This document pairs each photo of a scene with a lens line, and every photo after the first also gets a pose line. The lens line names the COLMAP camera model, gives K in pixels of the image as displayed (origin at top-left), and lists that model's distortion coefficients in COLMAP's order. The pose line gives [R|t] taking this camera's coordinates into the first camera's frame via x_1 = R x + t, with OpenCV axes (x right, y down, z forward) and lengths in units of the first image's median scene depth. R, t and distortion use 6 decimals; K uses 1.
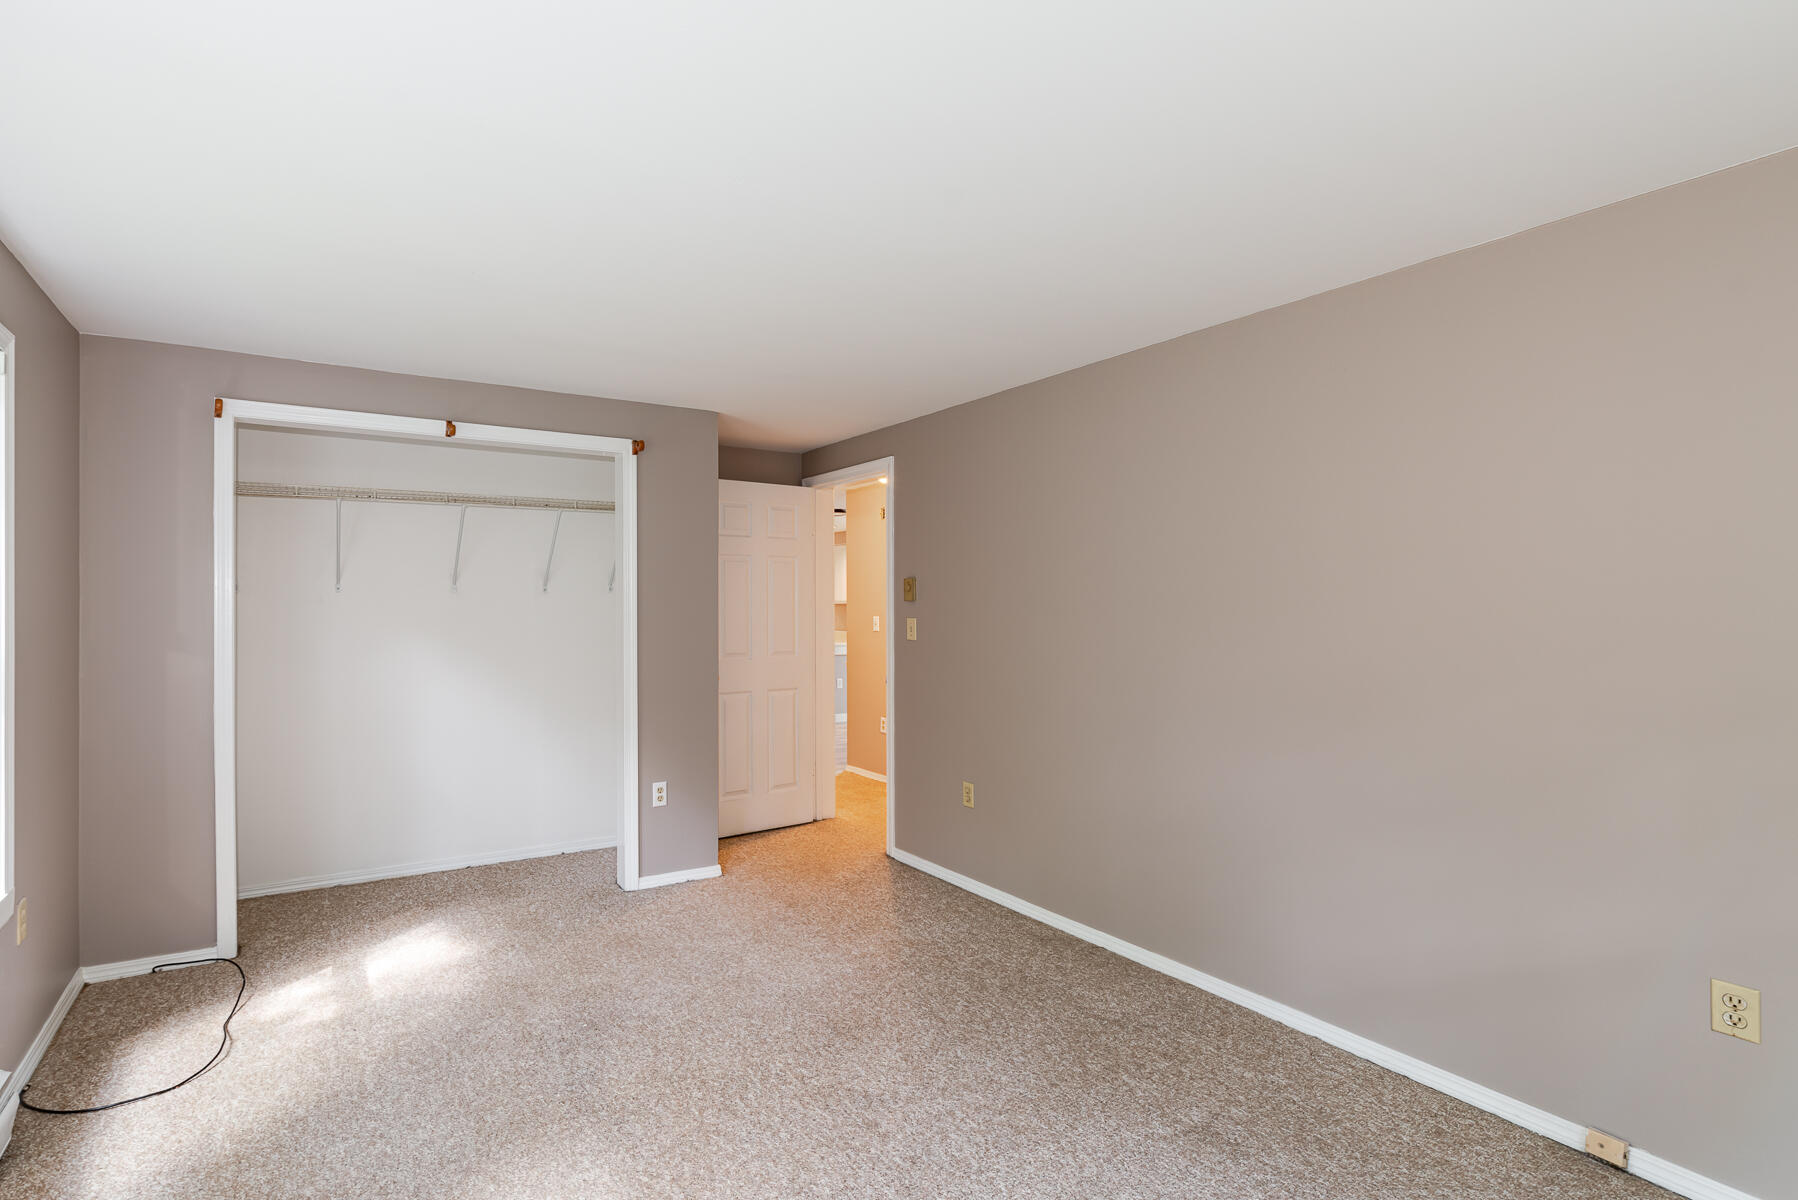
lens RADIAL K [[810.4, 0, 758.7], [0, 810.4, 599.6], [0, 0, 1]] dist [0.002146, 0.000113]
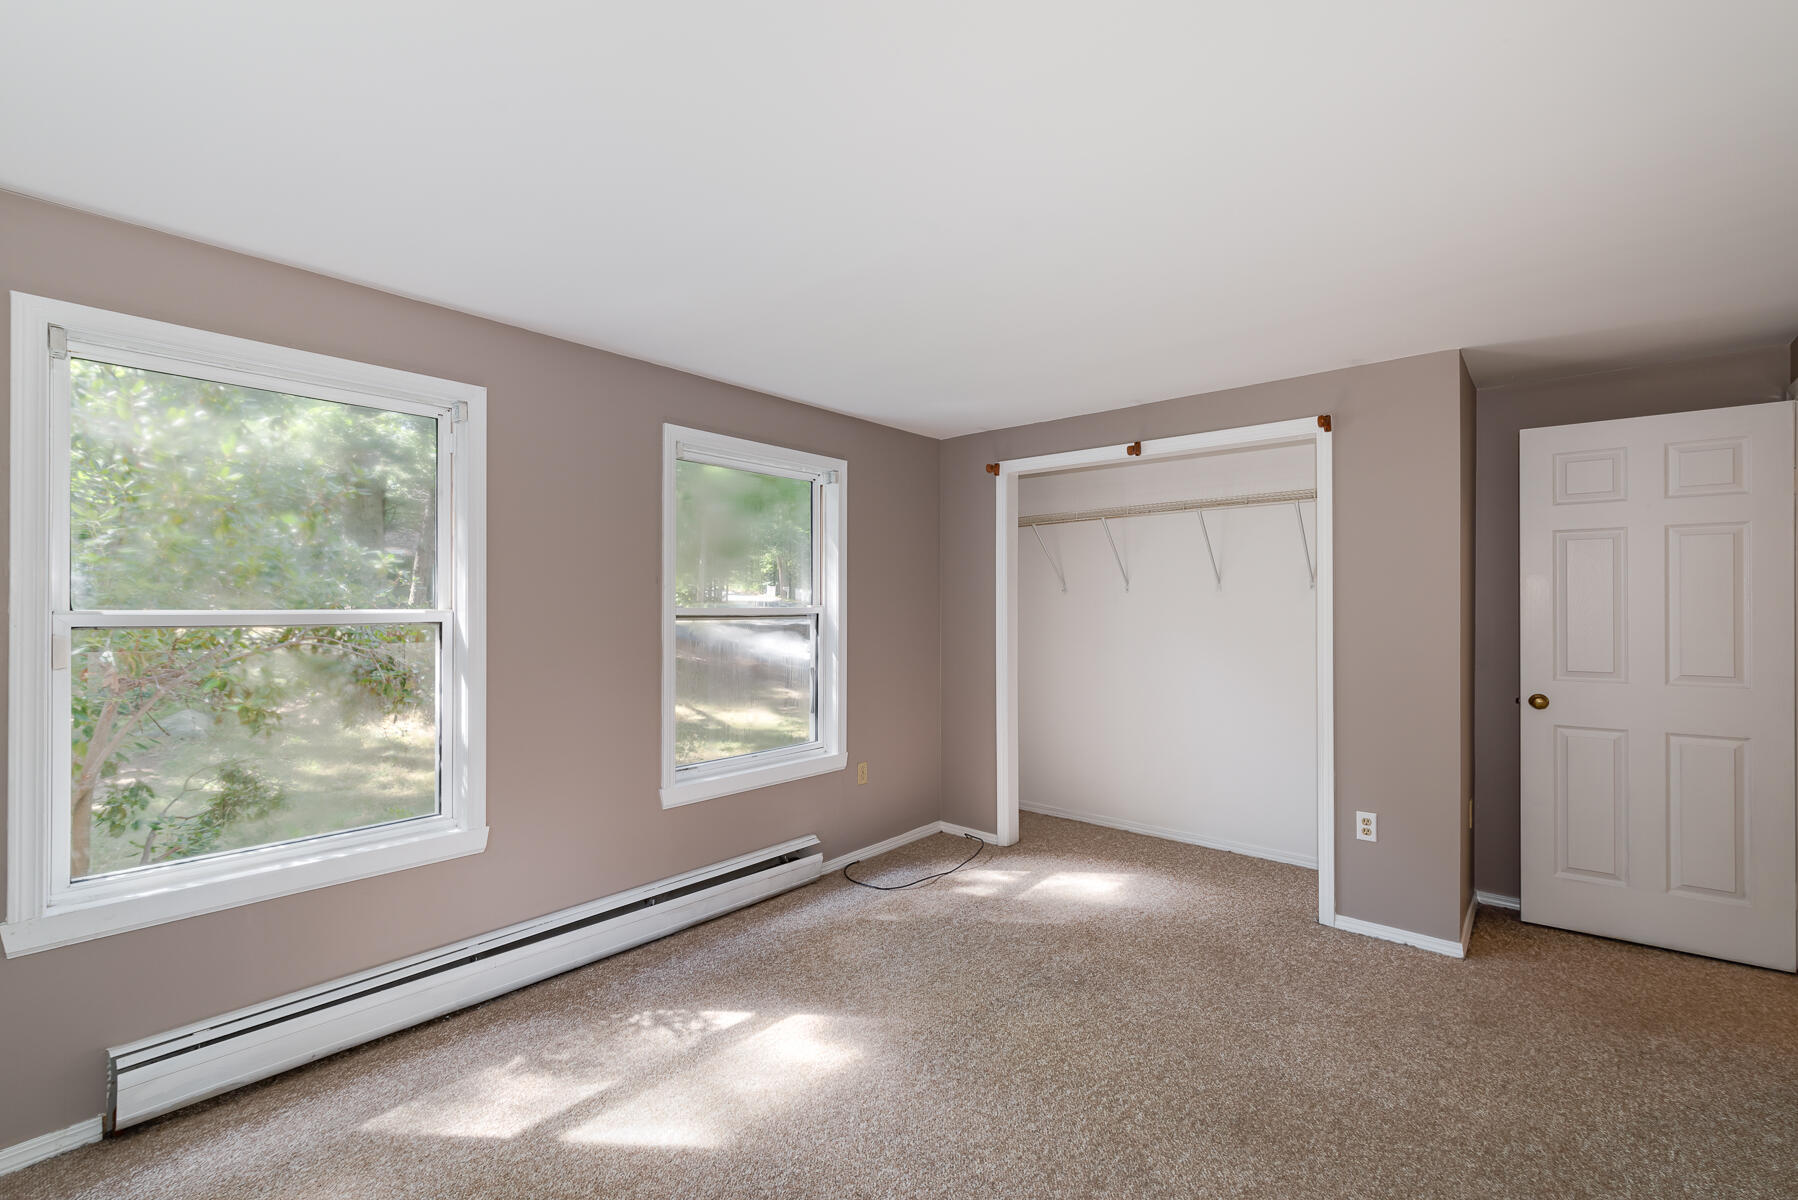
lens RADIAL K [[774.7, 0, 899.7], [0, 774.7, 600.6], [0, 0, 1]] dist [-0.002396, 0.002256]
pose [[0.358624, -0.004412, -0.933472, 0.528131], [0.011459, 0.999934, -0.000324, -0.000610], [0.933412, -0.010580, 0.358651, 0.300349]]
